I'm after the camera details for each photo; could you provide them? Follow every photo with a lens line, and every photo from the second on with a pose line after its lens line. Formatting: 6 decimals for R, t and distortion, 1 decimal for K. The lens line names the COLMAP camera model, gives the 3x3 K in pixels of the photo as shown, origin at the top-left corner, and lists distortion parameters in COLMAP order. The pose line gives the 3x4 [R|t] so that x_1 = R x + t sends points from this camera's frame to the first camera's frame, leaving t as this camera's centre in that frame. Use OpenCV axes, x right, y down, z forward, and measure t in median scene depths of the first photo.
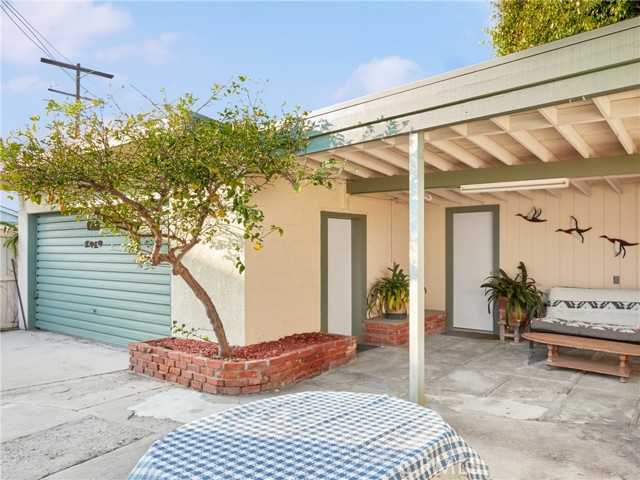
lens RADIAL K [[531.1, 0, 320.0], [0, 531.1, 240.0], [0, 0, 1]] dist [-0.013261, -0.003796]
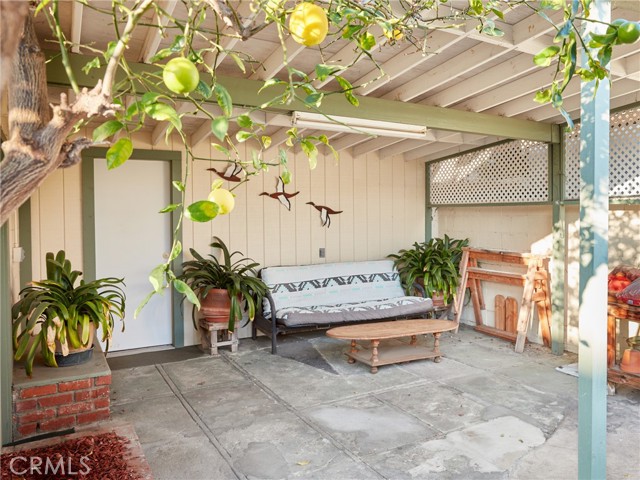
lens RADIAL K [[531.1, 0, 320.0], [0, 531.1, 240.0], [0, 0, 1]] dist [-0.013261, -0.003796]
pose [[0.305469, -0.035821, 0.951528, -0.273200], [-0.003639, 0.999241, 0.038785, 0.019308], [-0.952195, -0.015310, 0.305107, 0.716820]]
